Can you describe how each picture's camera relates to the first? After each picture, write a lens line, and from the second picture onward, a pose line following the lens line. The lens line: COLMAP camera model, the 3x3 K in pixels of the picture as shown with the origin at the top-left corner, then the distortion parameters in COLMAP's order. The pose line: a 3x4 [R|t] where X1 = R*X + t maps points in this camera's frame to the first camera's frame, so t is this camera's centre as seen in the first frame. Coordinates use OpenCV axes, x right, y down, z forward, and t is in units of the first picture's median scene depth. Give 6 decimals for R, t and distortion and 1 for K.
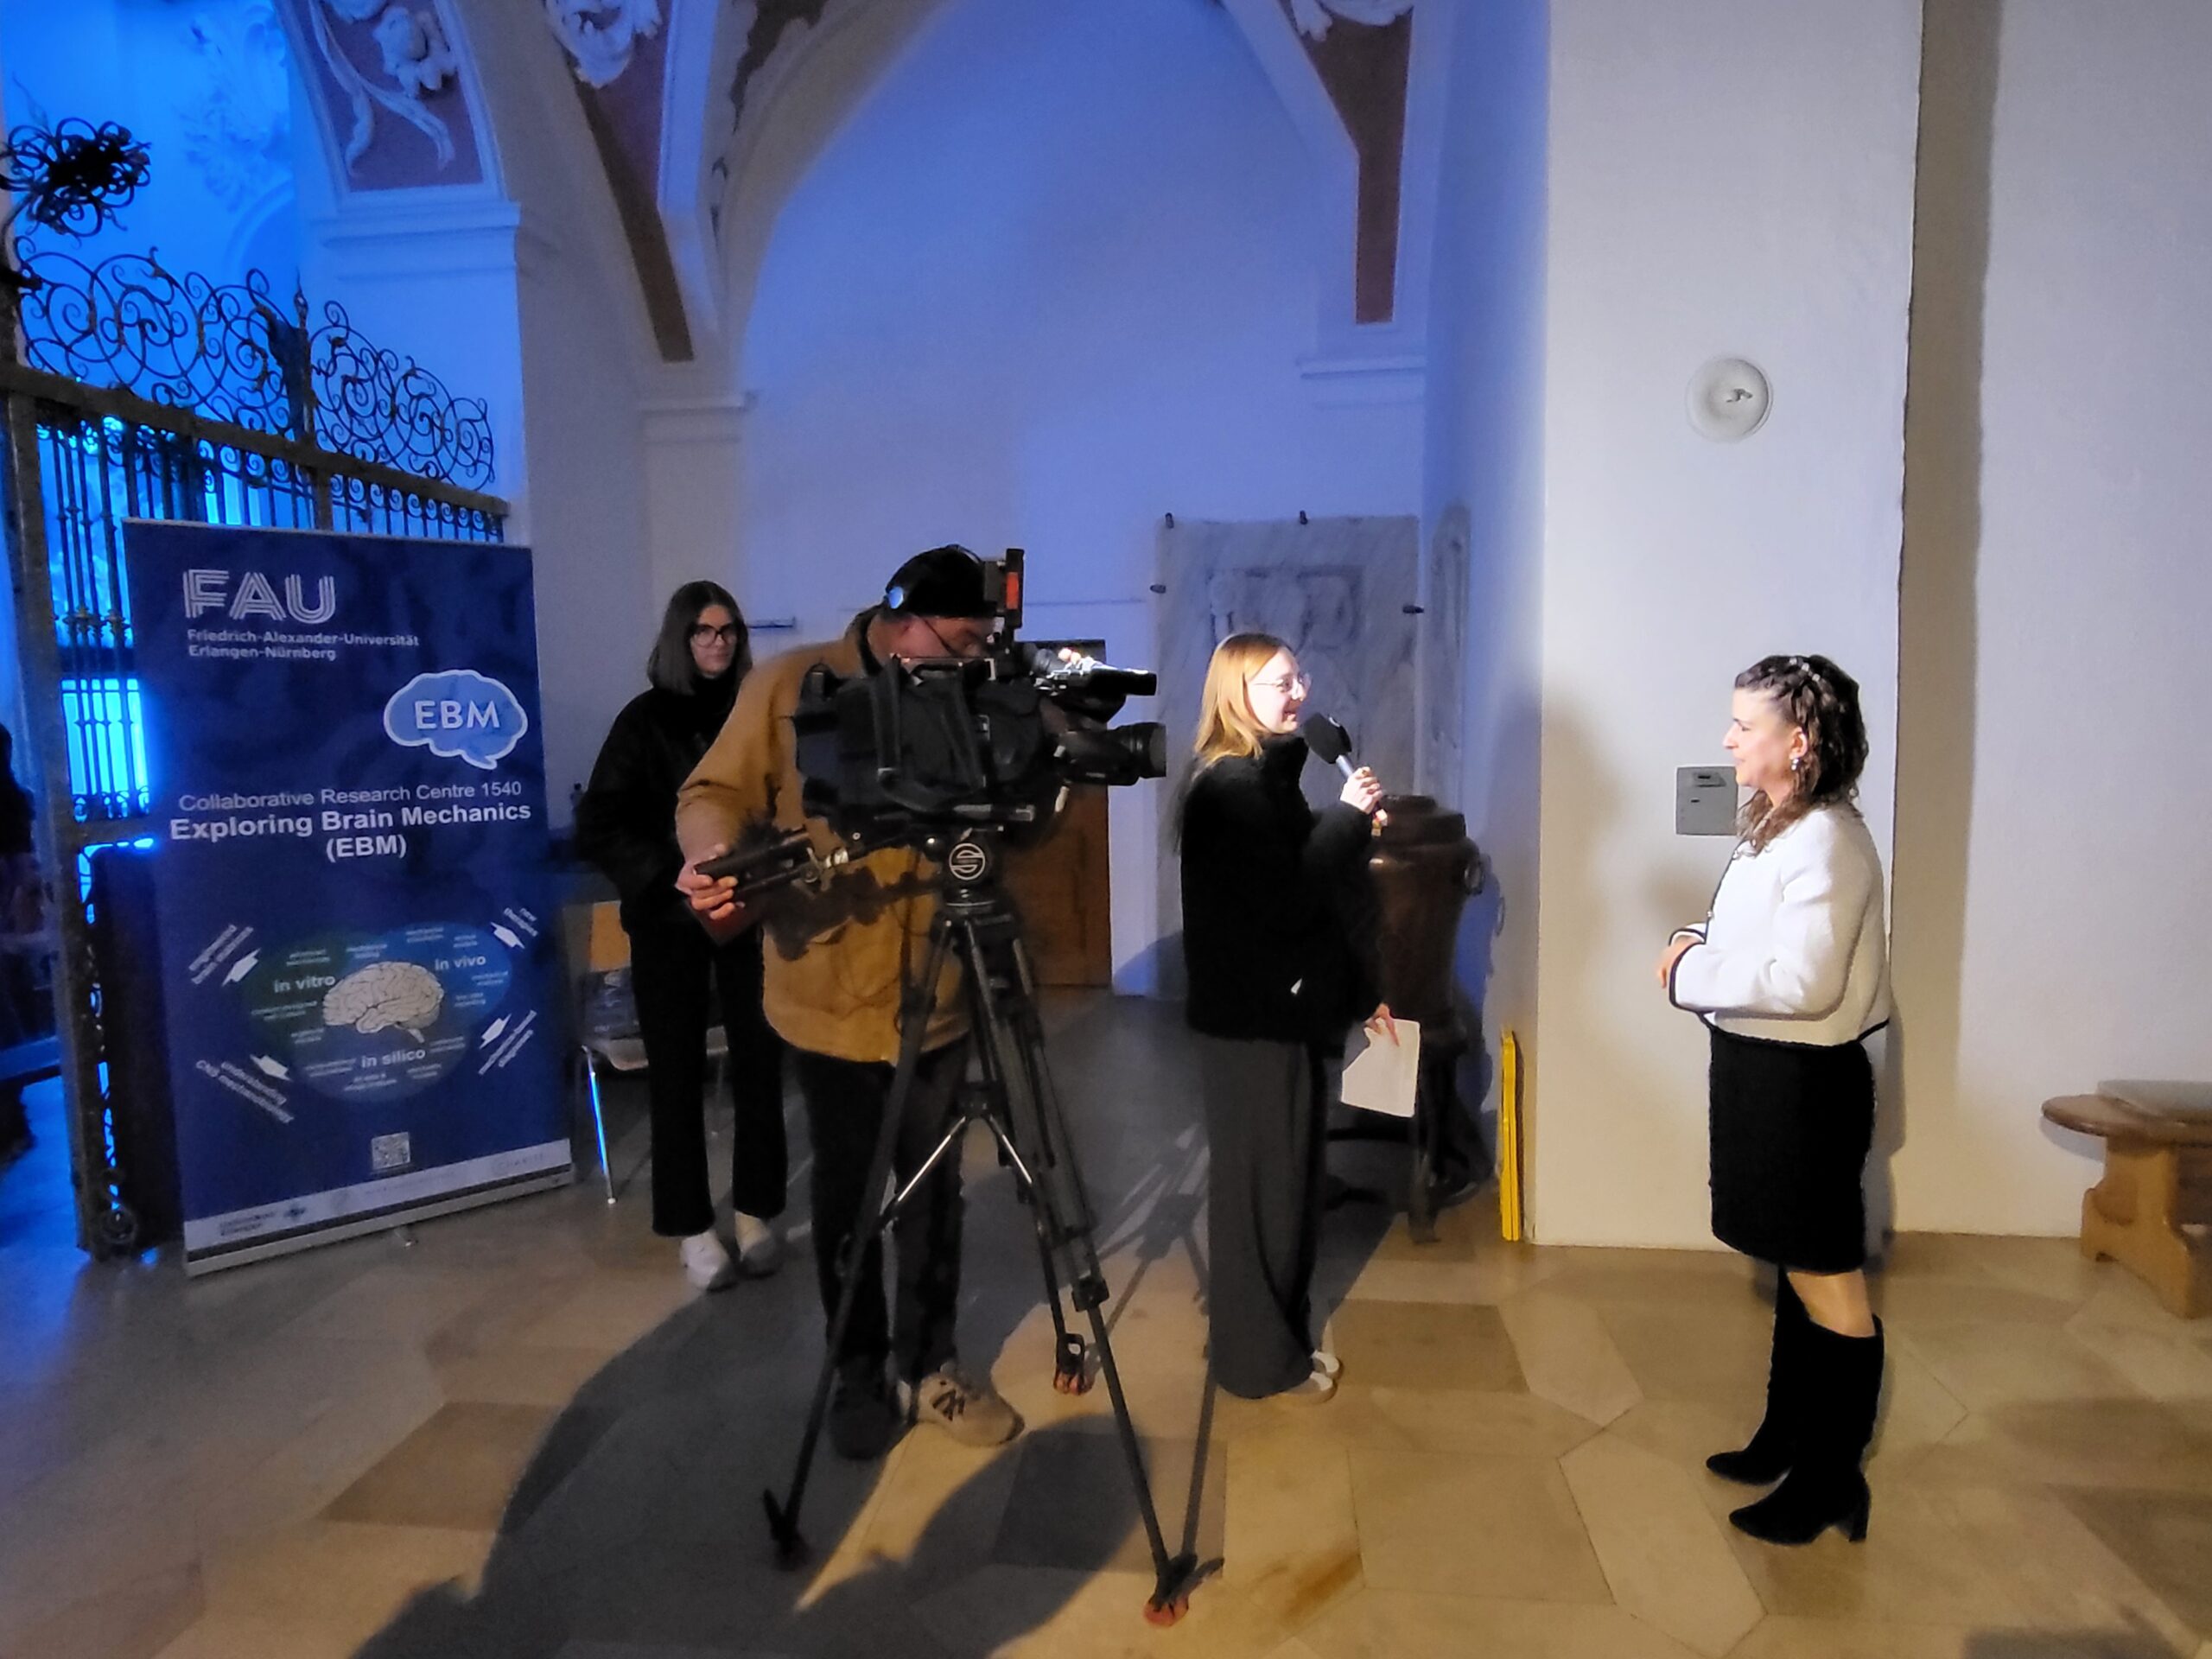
lens RADIAL K [[1253.4, 0, 1120.0], [0, 1253.4, 824.3], [0, 0, 1]] dist [-0.000357, -0.003567]
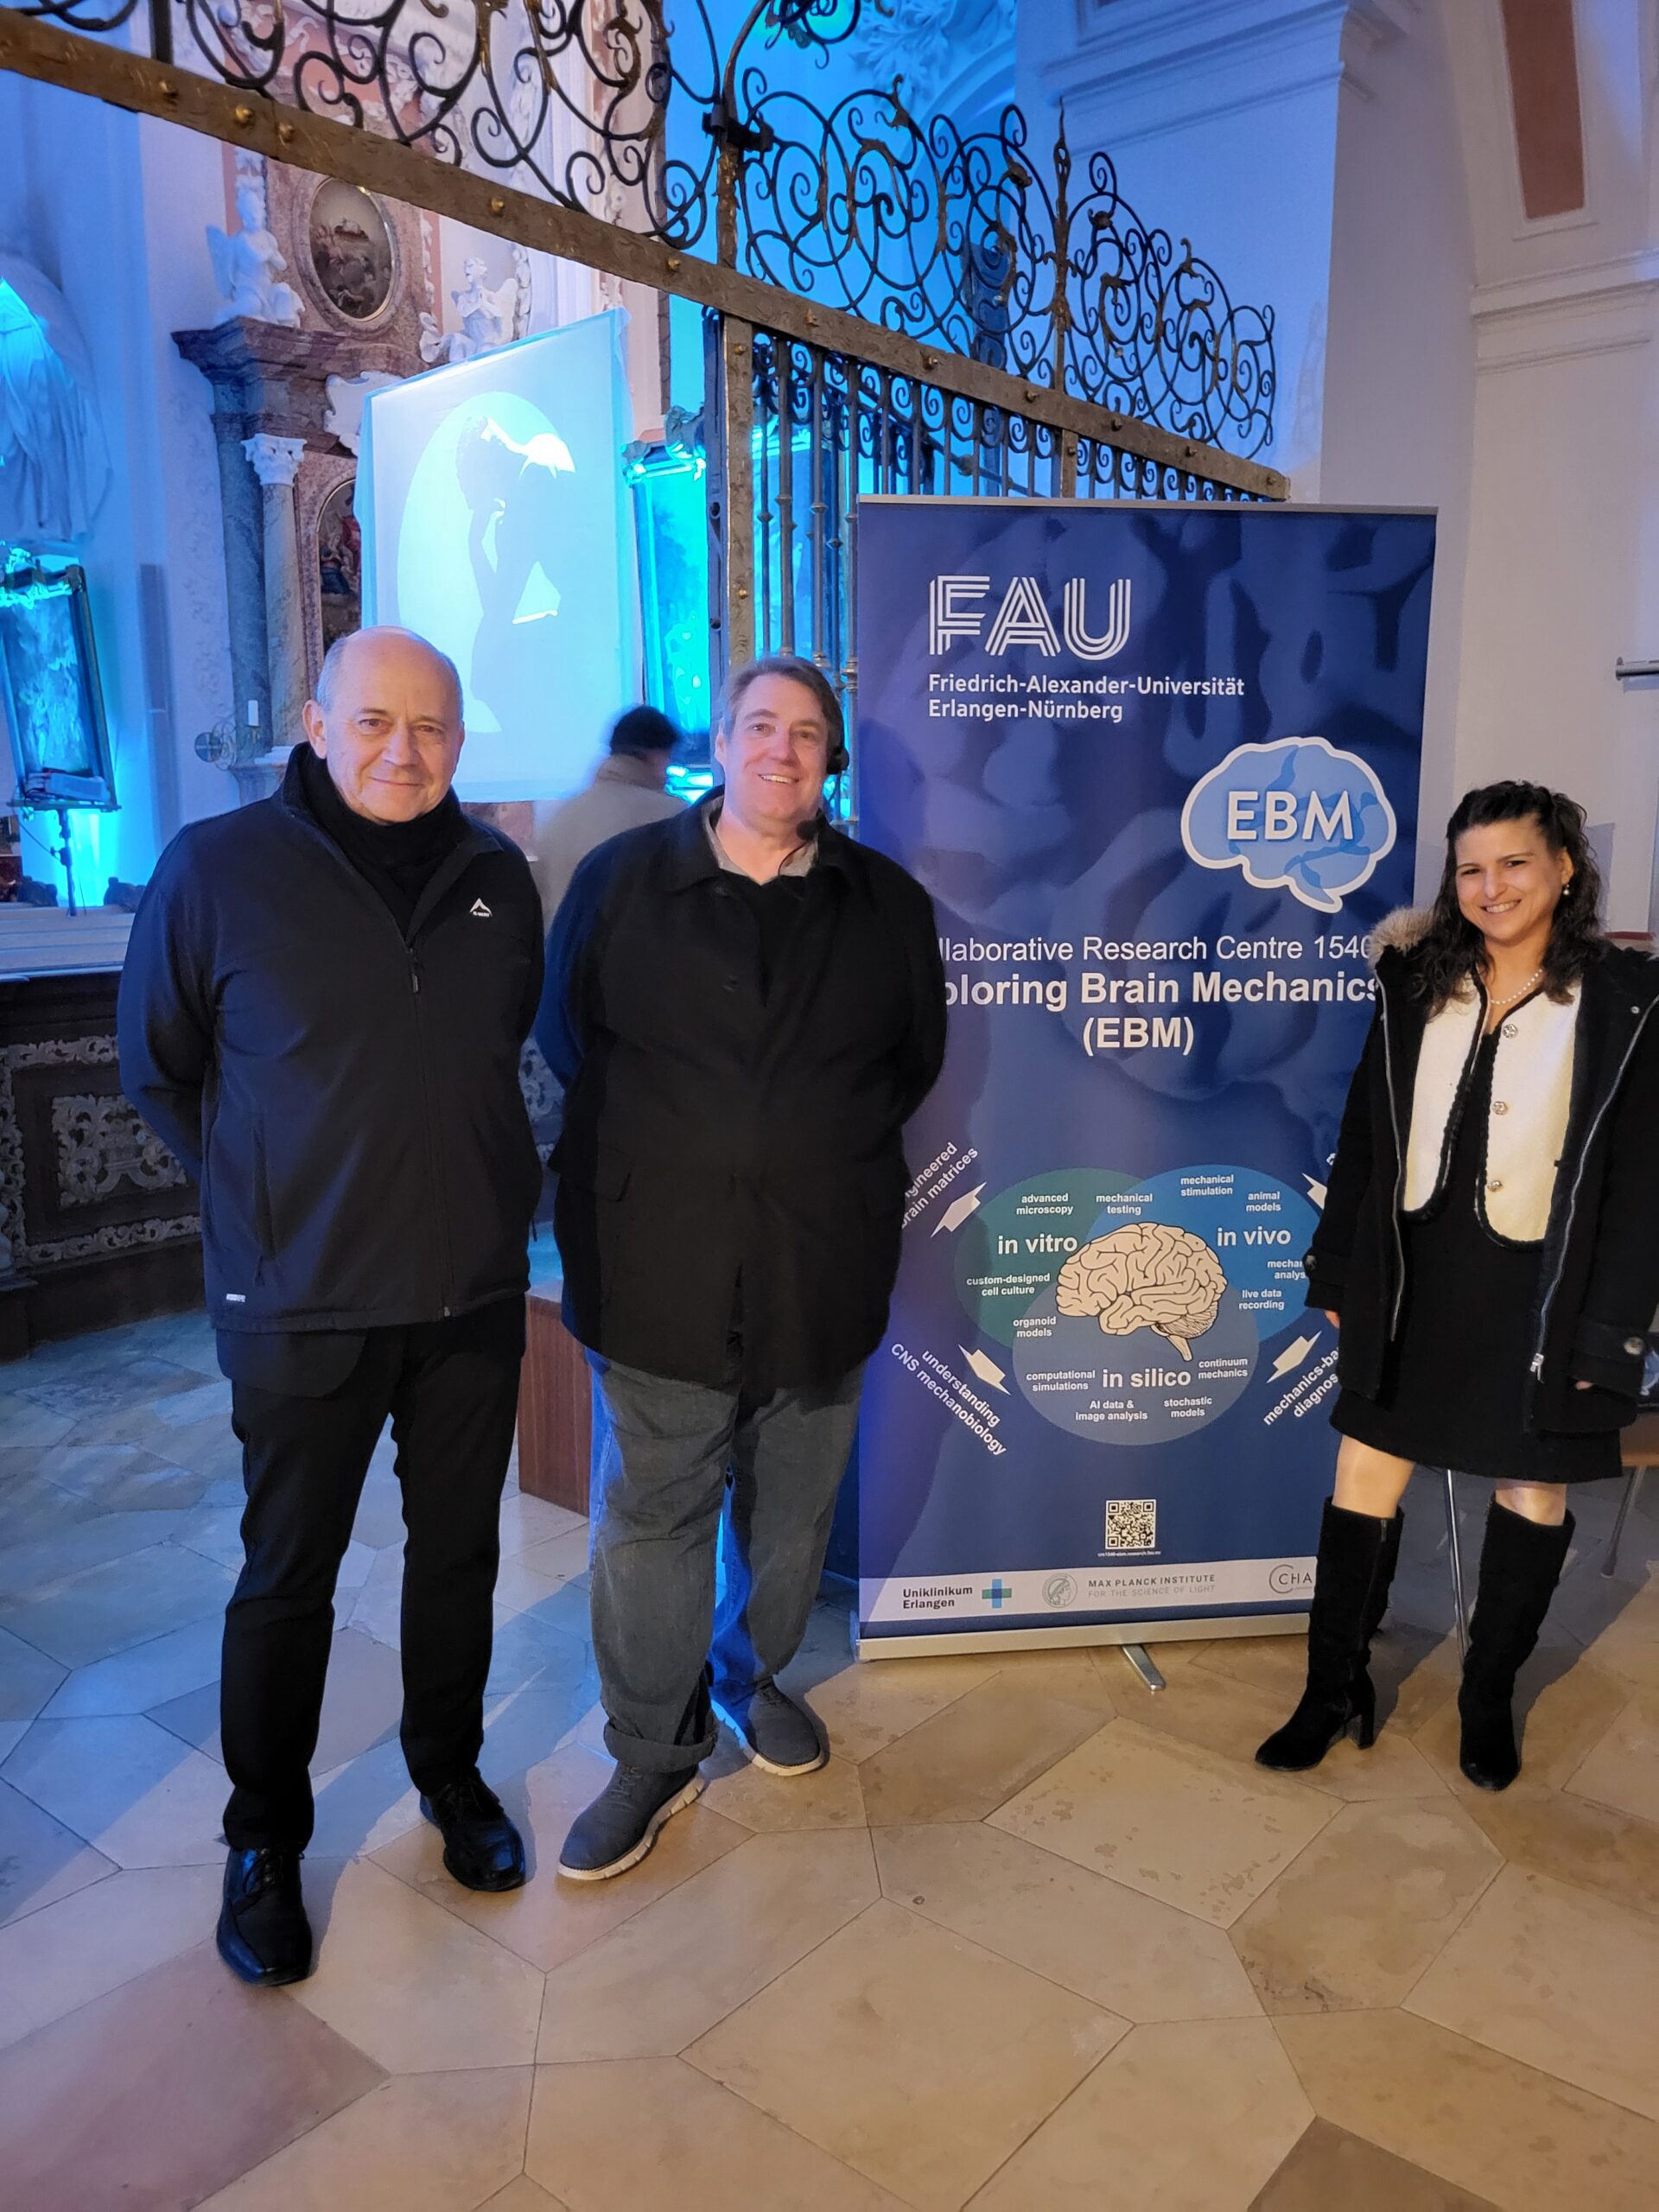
lens RADIAL K [[1666.1, 0, 823.0], [0, 1666.1, 1102.0], [0, 0, 1]] dist [0.023733, -0.013848]
pose [[0.832861, 0.102026, -0.543998, -0.273607], [-0.062406, 0.993906, 0.090862, -0.012671], [0.549953, -0.041727, 0.834153, 0.229832]]
